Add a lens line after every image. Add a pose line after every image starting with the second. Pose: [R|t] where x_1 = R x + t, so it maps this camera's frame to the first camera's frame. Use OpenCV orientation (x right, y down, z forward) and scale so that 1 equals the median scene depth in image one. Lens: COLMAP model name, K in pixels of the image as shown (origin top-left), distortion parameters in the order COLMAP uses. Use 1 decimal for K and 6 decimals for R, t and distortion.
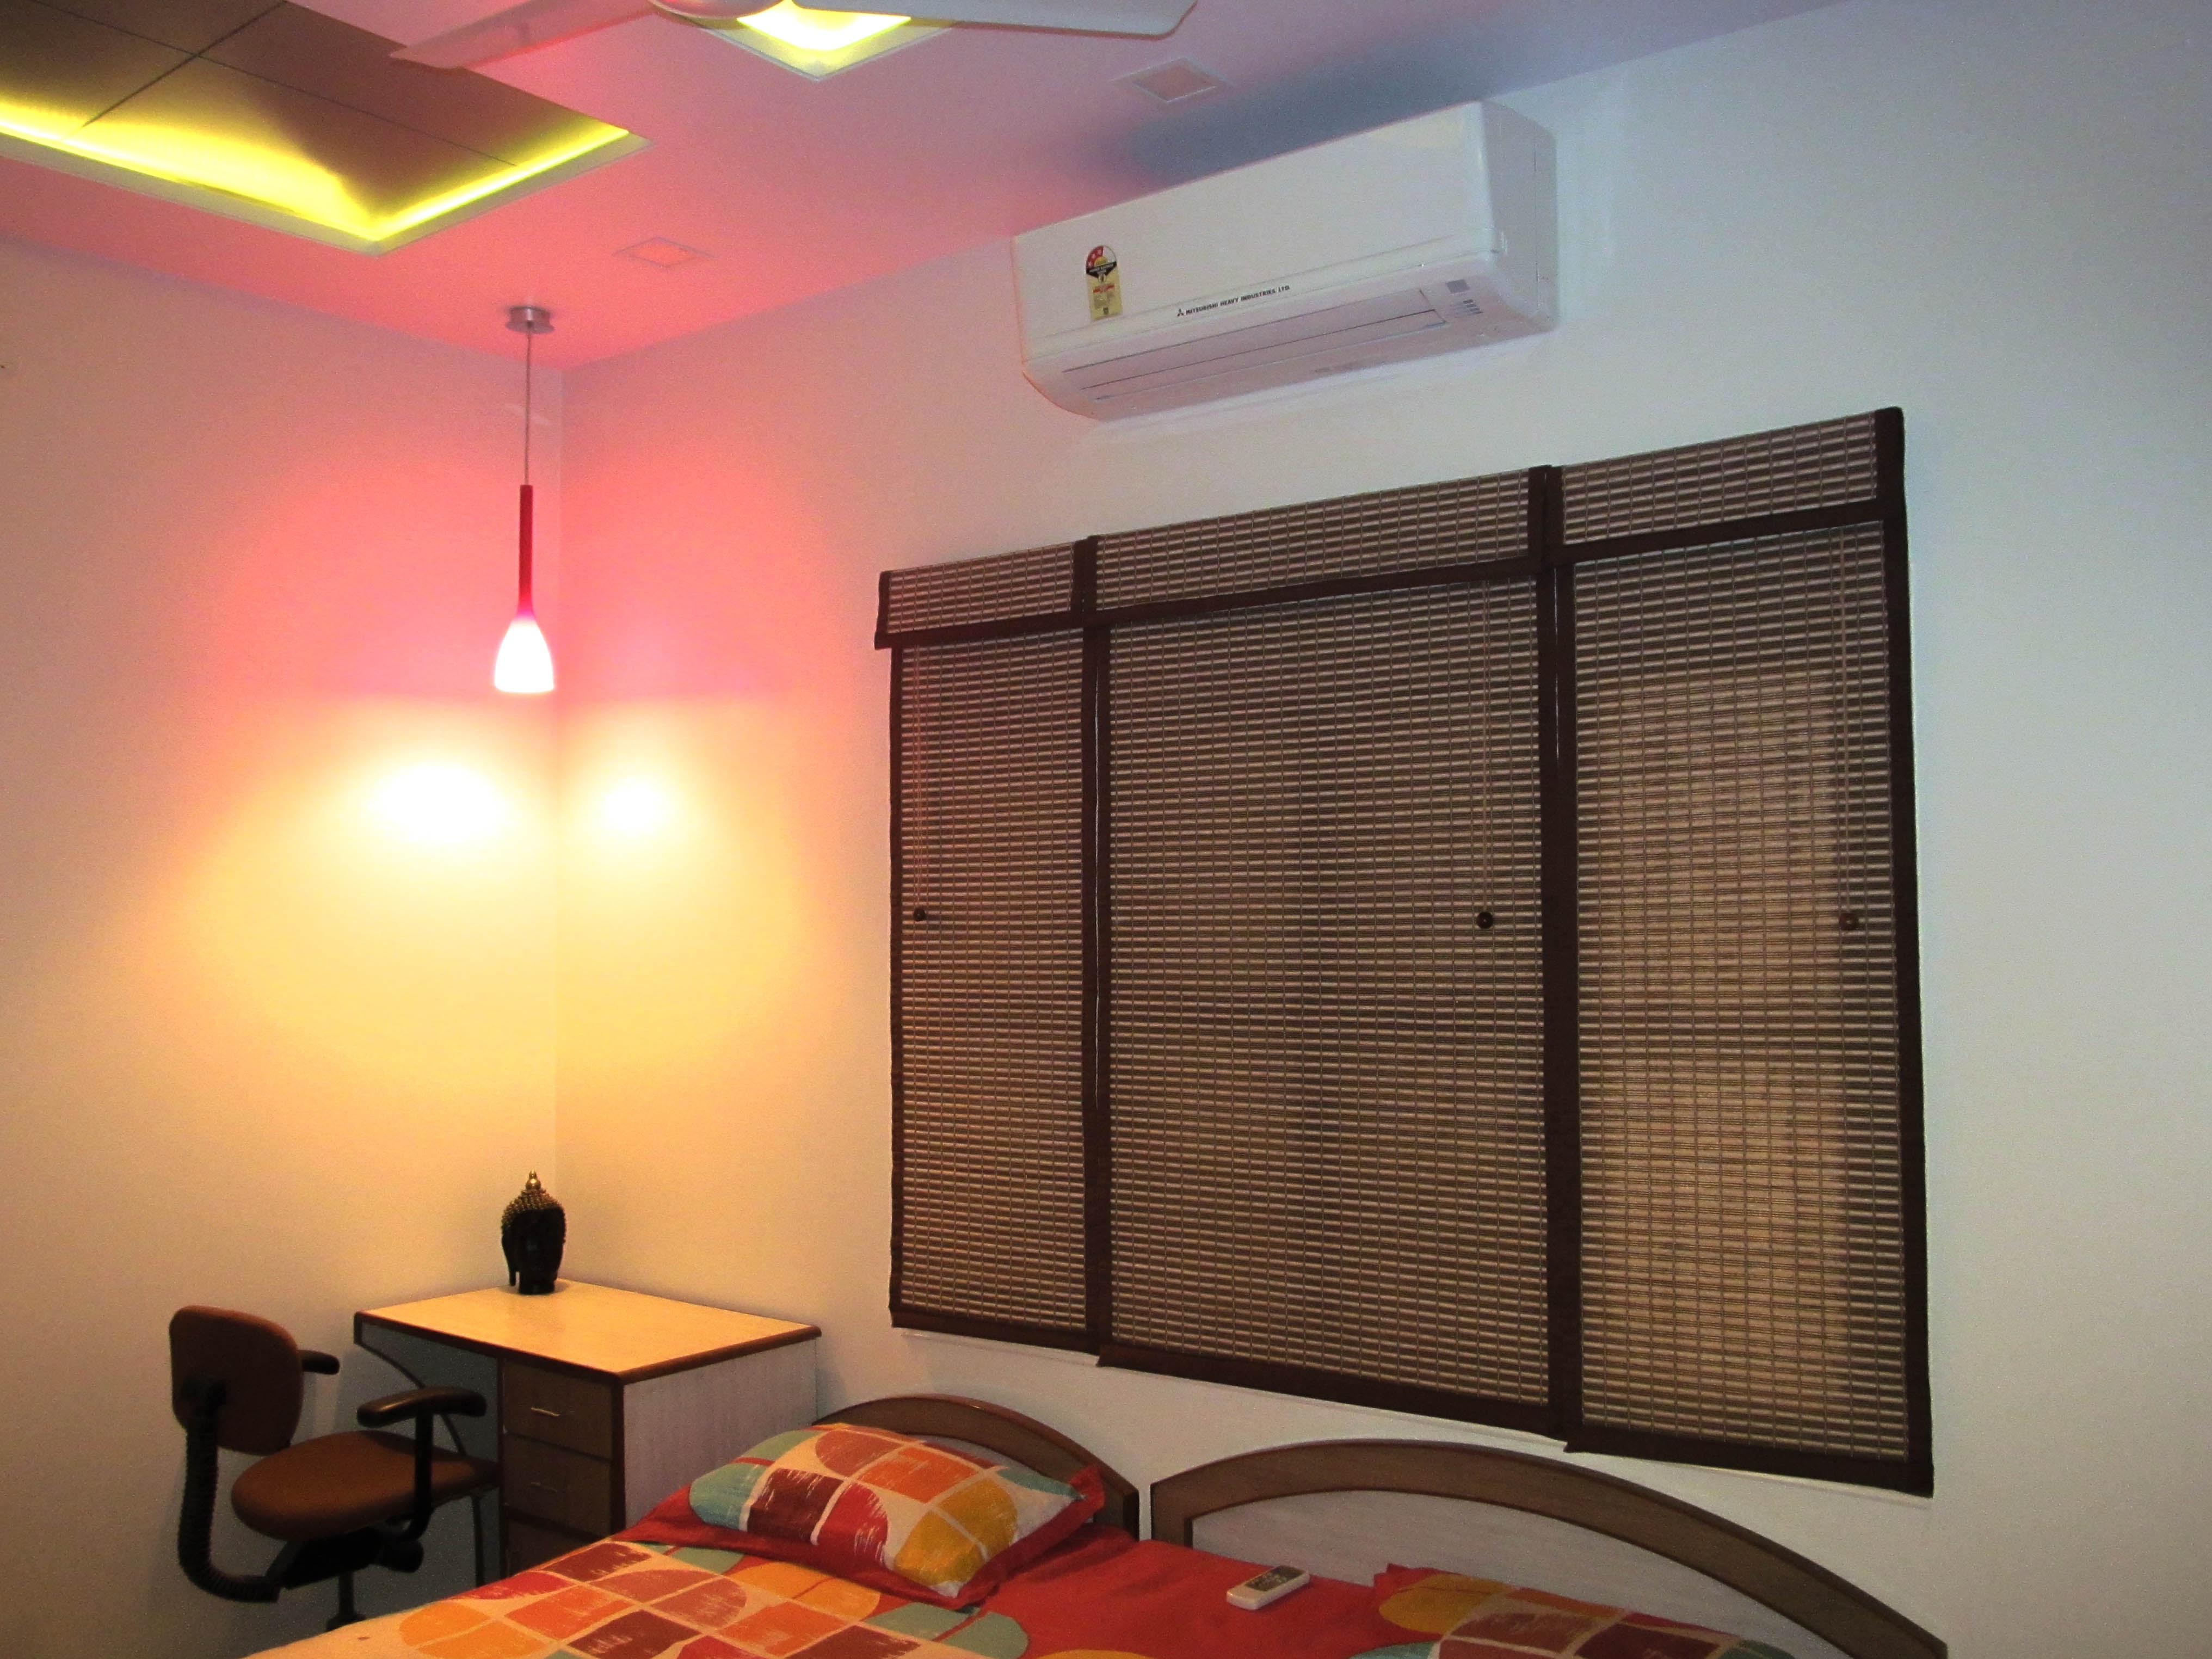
lens RADIAL K [[1928.5, 0, 1030.6], [0, 1928.5, 842.8], [0, 0, 1]] dist [-0.063509, 0.007459]
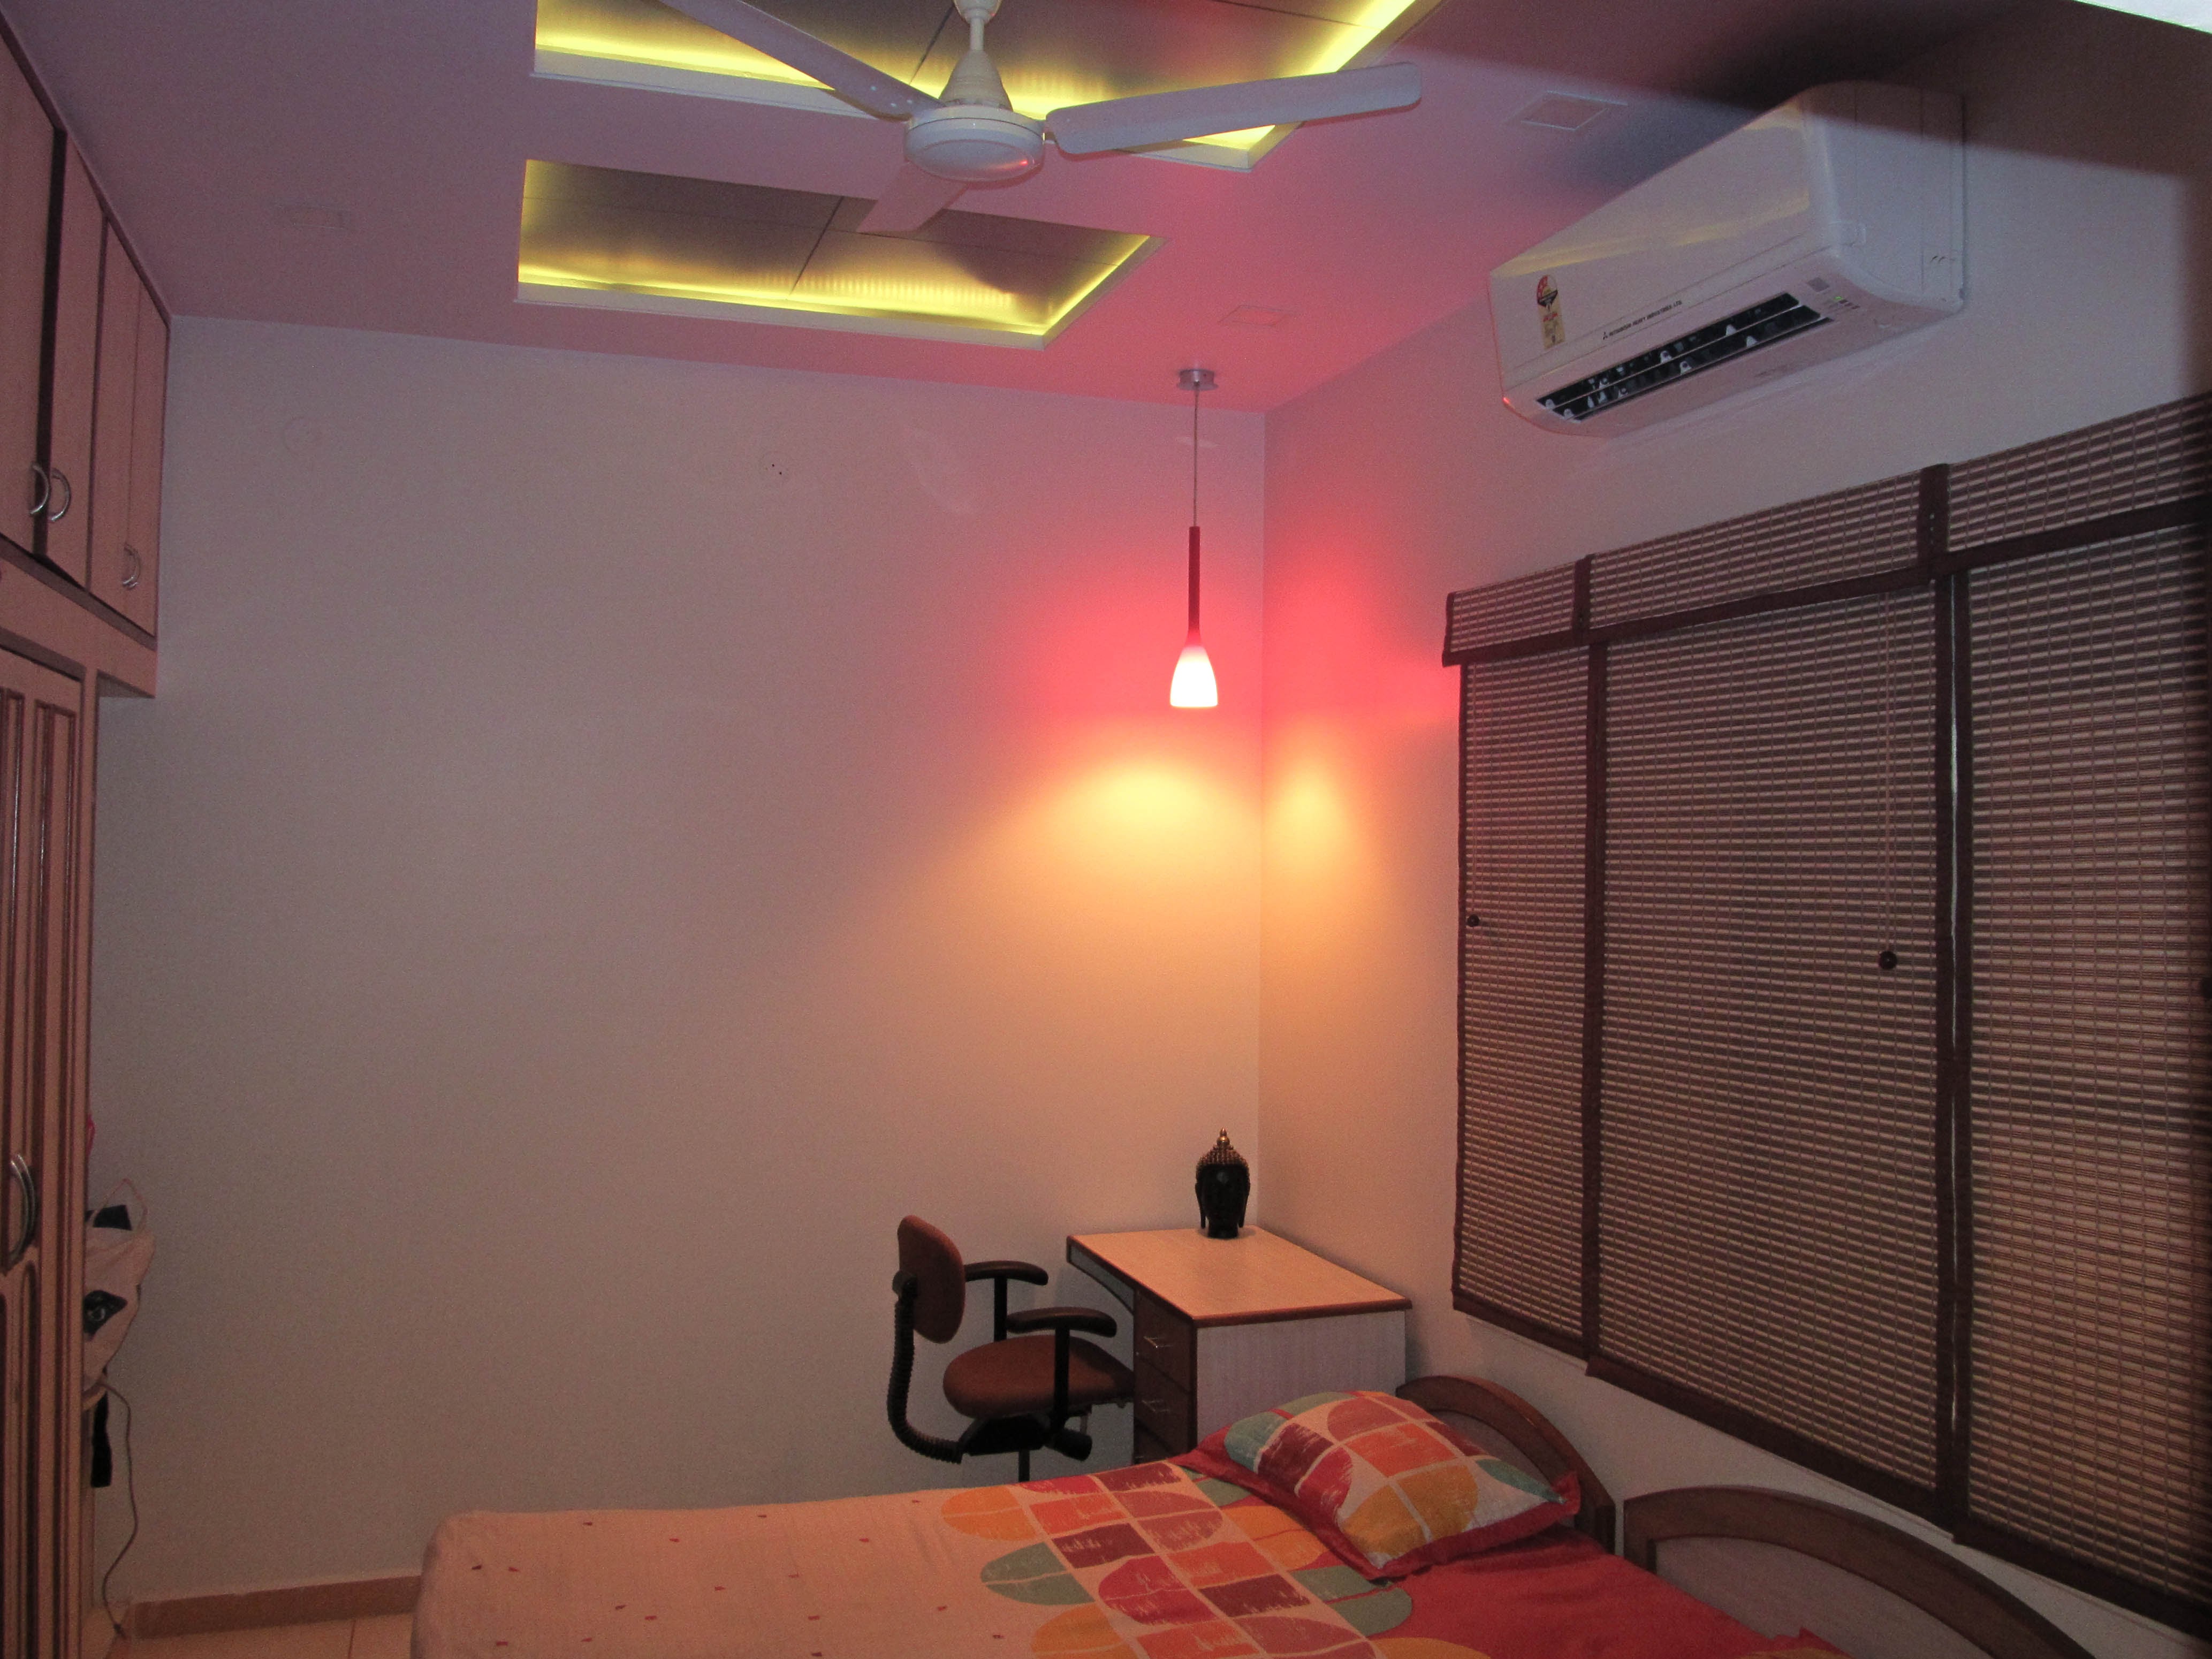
lens RADIAL K [[1877.9, 0, 1110.2], [0, 1877.9, 804.8], [0, 0, 1]] dist [-0.068292, 0.020506]
pose [[0.844966, -0.000564, -0.534819, 0.362024], [0.006145, 0.999944, 0.008655, -0.040425], [0.534784, -0.010599, 0.844922, 0.040217]]
